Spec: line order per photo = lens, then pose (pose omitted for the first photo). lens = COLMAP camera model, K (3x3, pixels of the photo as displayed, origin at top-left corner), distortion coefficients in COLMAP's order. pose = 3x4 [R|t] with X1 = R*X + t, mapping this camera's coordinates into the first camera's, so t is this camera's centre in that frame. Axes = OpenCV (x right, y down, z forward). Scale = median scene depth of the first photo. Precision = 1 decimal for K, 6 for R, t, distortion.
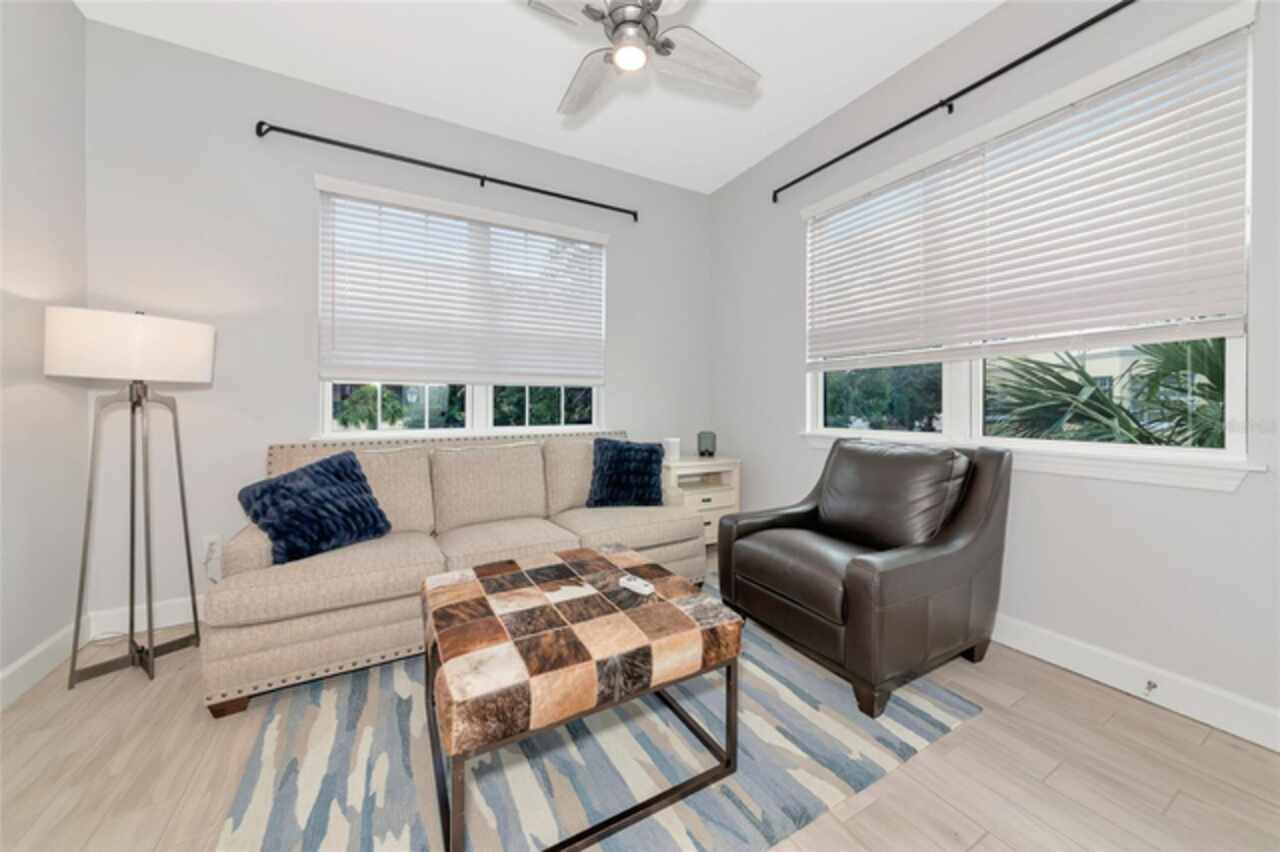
lens RADIAL K [[451.0, 0, 641.4], [0, 451.0, 403.9], [0, 0, 1]] dist [0.001537, -0.000096]
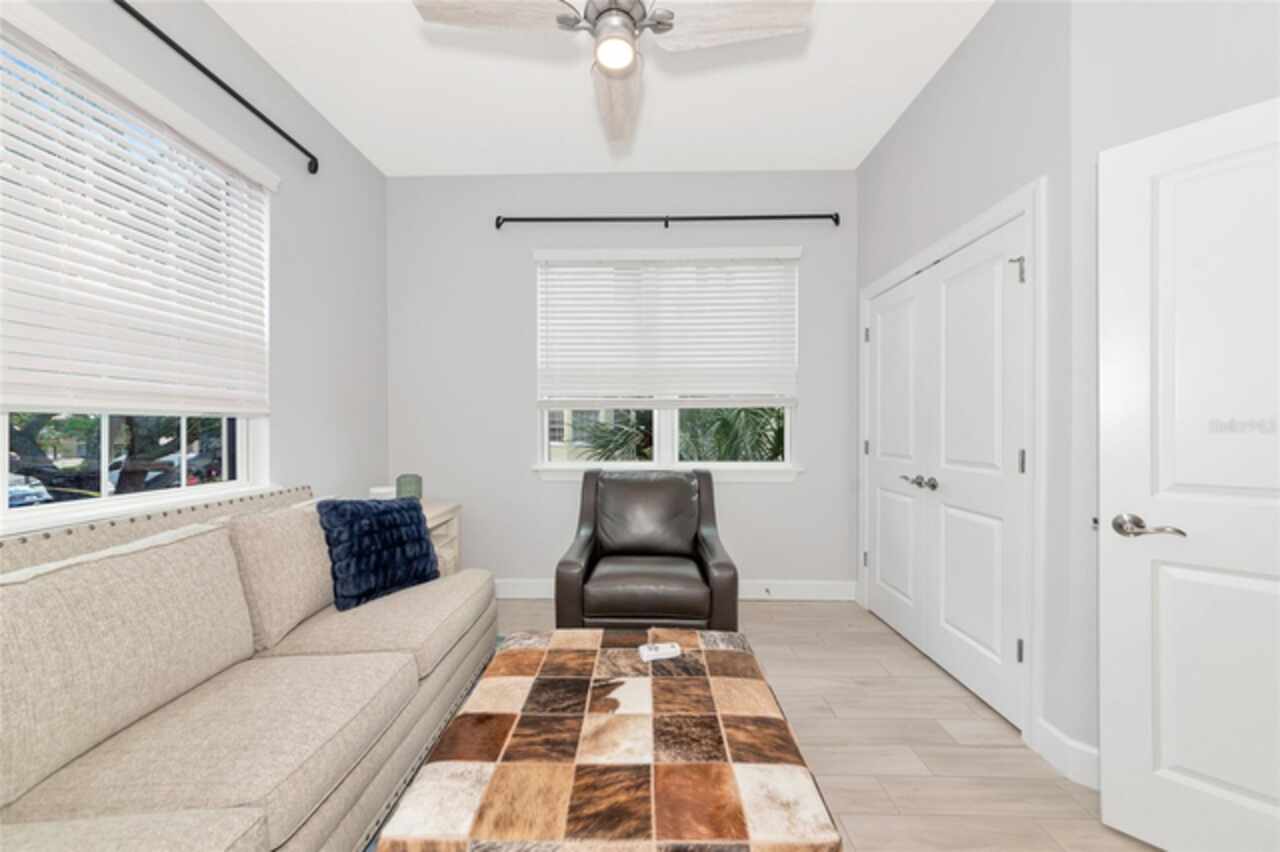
lens RADIAL K [[451.0, 0, 636.1], [0, 451.0, 428.7], [0, 0, 1]] dist [0.001537, -0.000096]
pose [[0.510505, -0.001725, 0.859873, -0.743712], [0.000557, 0.999998, 0.001676, -0.049912], [-0.859874, -0.000377, 0.510506, 0.513736]]
